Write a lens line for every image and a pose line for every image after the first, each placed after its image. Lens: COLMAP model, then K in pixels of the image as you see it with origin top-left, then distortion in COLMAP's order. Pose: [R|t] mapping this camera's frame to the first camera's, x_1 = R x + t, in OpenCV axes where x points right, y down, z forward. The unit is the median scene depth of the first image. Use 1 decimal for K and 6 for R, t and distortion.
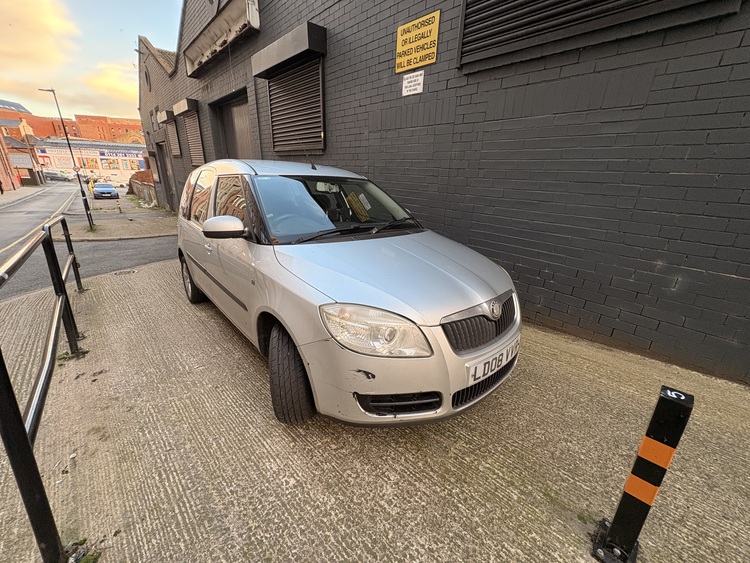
lens RADIAL K [[298.2, 0, 376.2], [0, 298.2, 280.5], [0, 0, 1]] dist [-0.001866, -0.000172]
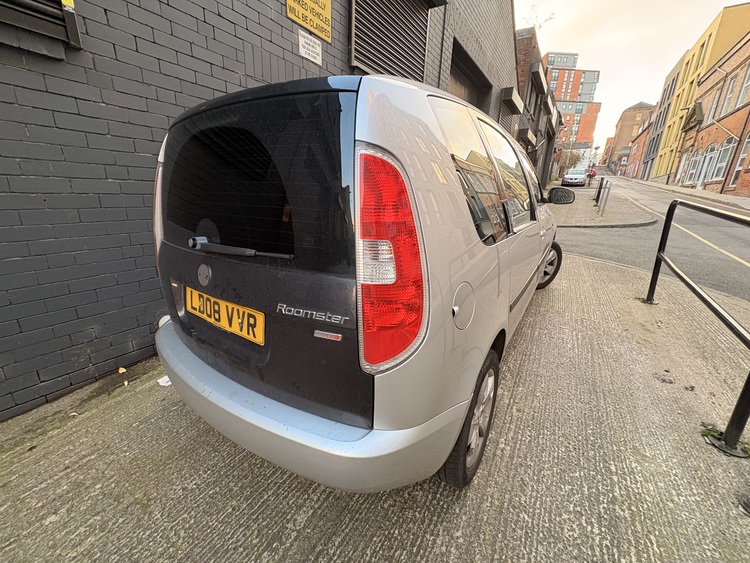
lens RADIAL K [[298.2, 0, 375.7], [0, 298.2, 280.4], [0, 0, 1]] dist [-0.001866, -0.000172]
pose [[-0.252204, -0.316152, 0.914572, -0.972584], [0.292080, 0.876172, 0.383422, -0.352582], [-0.922541, 0.363828, -0.128632, 1.221374]]
